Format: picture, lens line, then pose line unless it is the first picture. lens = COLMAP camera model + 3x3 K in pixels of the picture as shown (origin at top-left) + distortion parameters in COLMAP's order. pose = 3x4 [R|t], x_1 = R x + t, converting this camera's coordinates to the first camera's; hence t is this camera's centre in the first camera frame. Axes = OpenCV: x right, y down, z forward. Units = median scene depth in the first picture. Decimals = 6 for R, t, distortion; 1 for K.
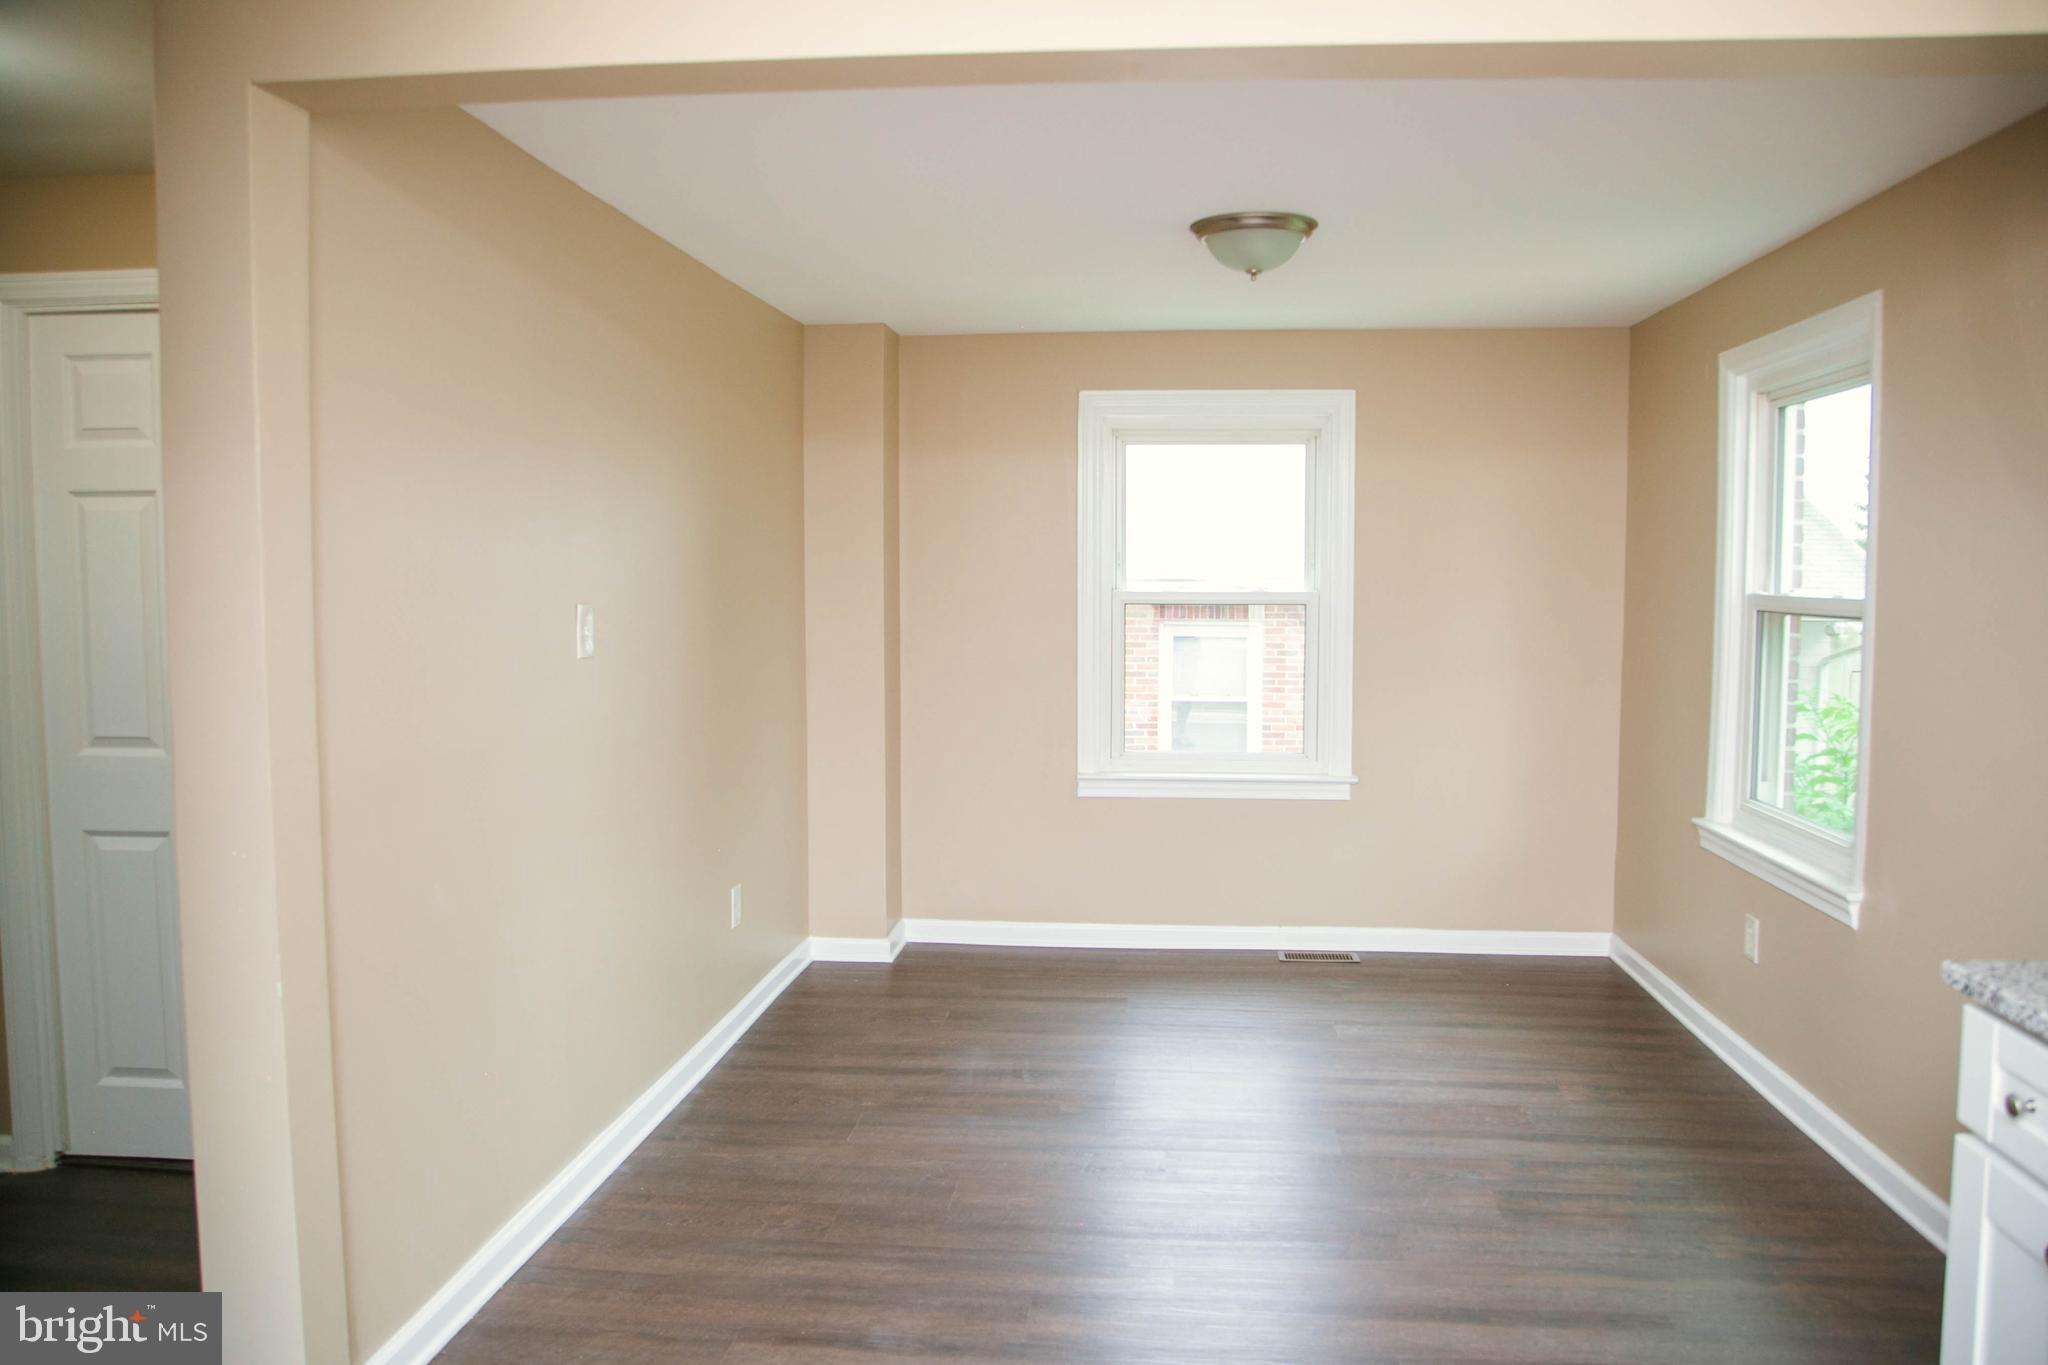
lens RADIAL K [[1470.7, 0, 1034.8], [0, 1470.7, 682.2], [0, 0, 1]] dist [-0.102430, 0.050295]
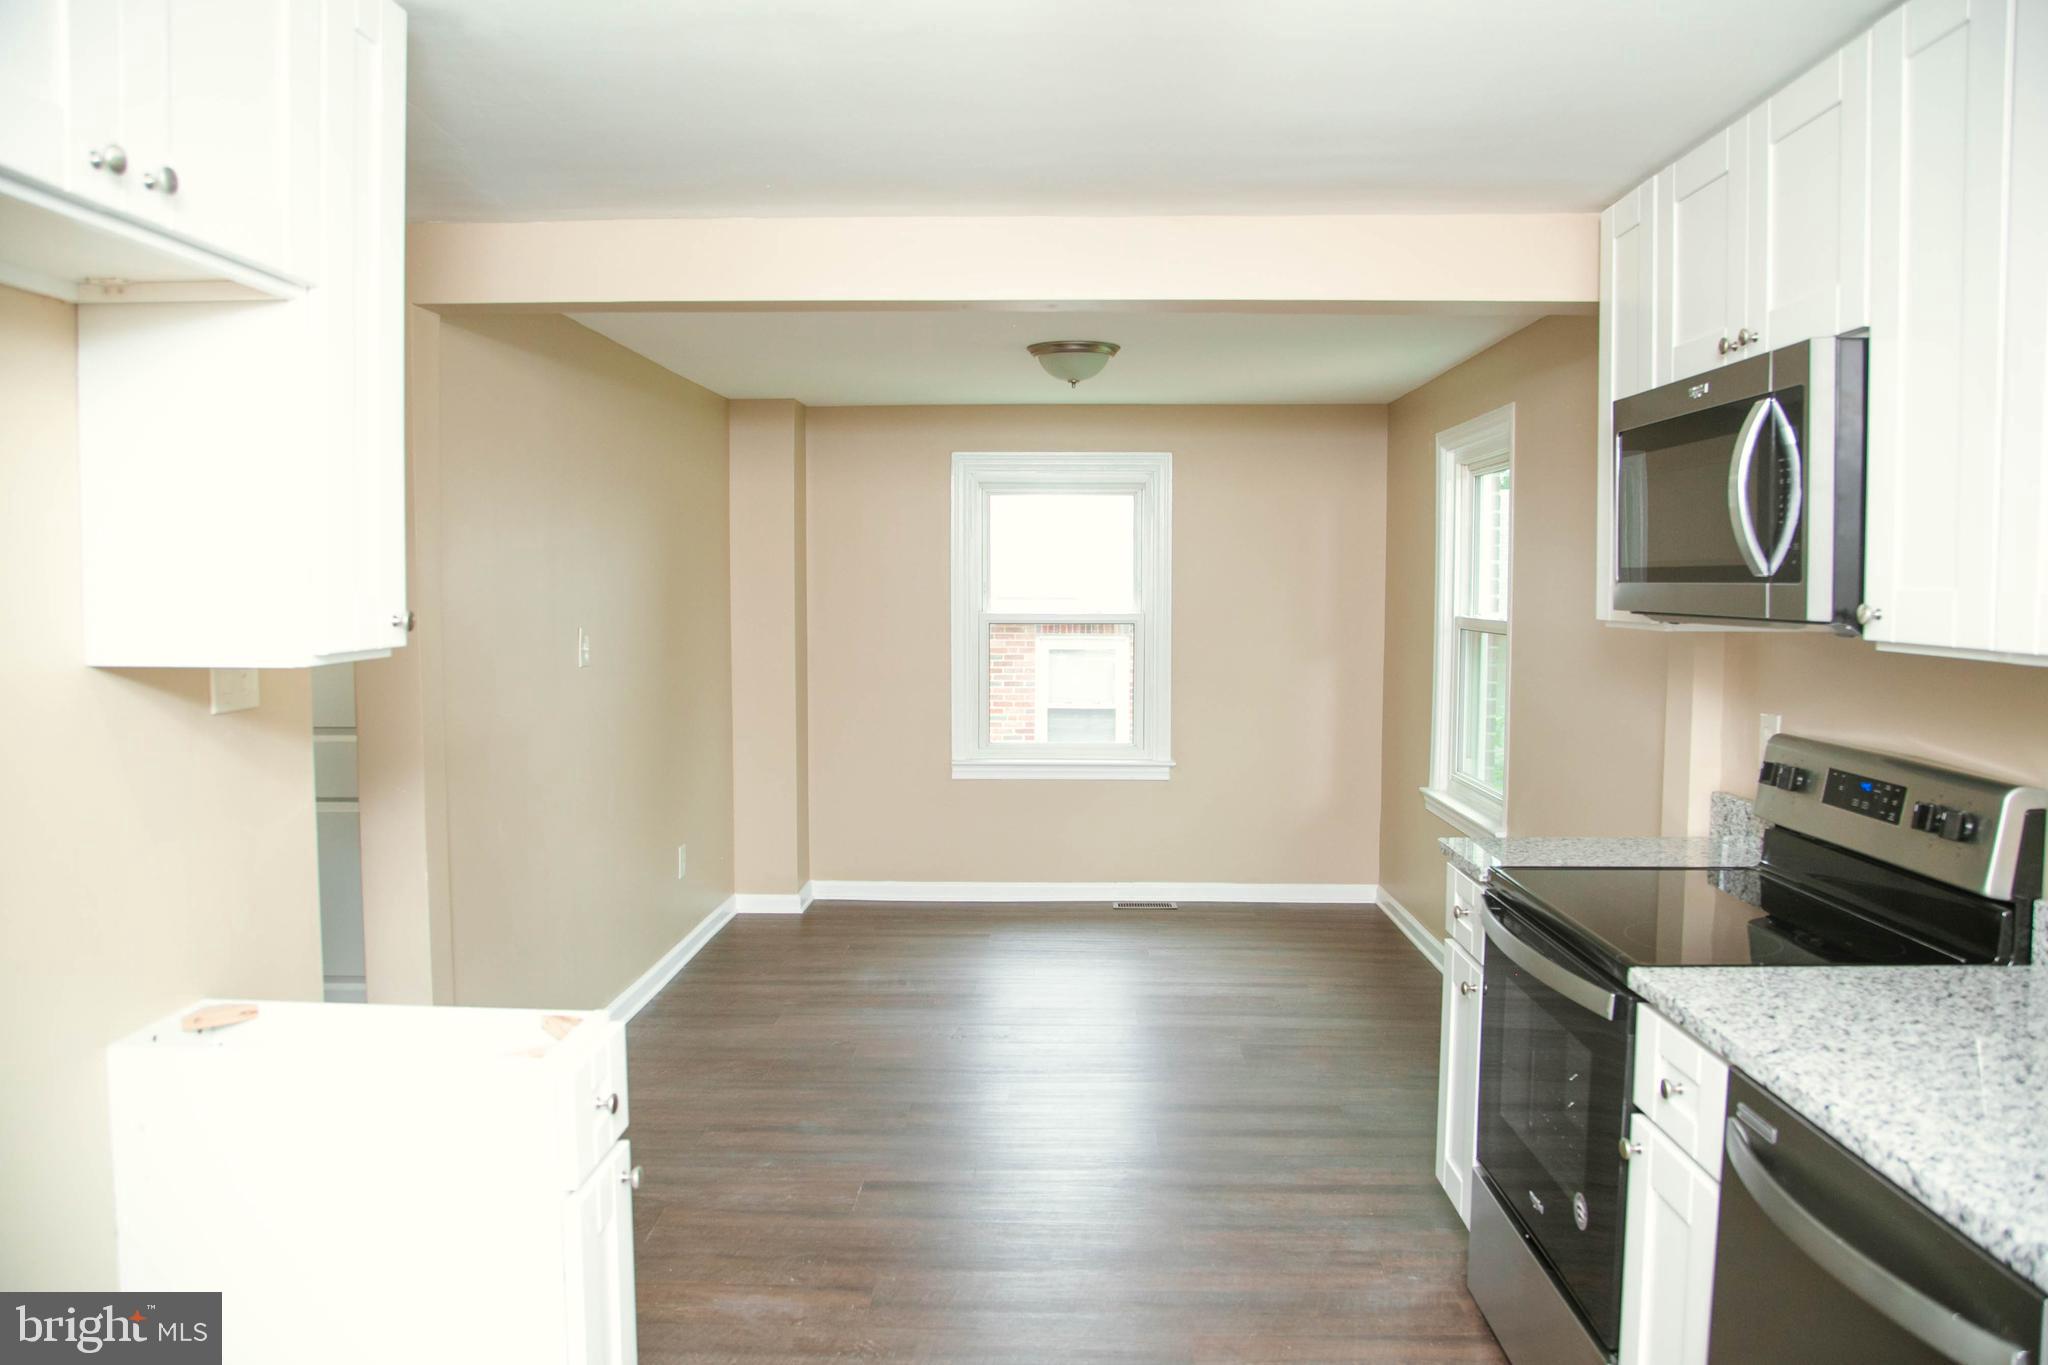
lens RADIAL K [[1470.7, 0, 1011.5], [0, 1470.7, 687.4], [0, 0, 1]] dist [-0.102430, 0.050295]
pose [[0.998346, -0.003495, 0.057391, 0.011091], [0.003808, 0.999978, -0.005352, 0.009520], [-0.057371, 0.005562, 0.998337, -0.312517]]
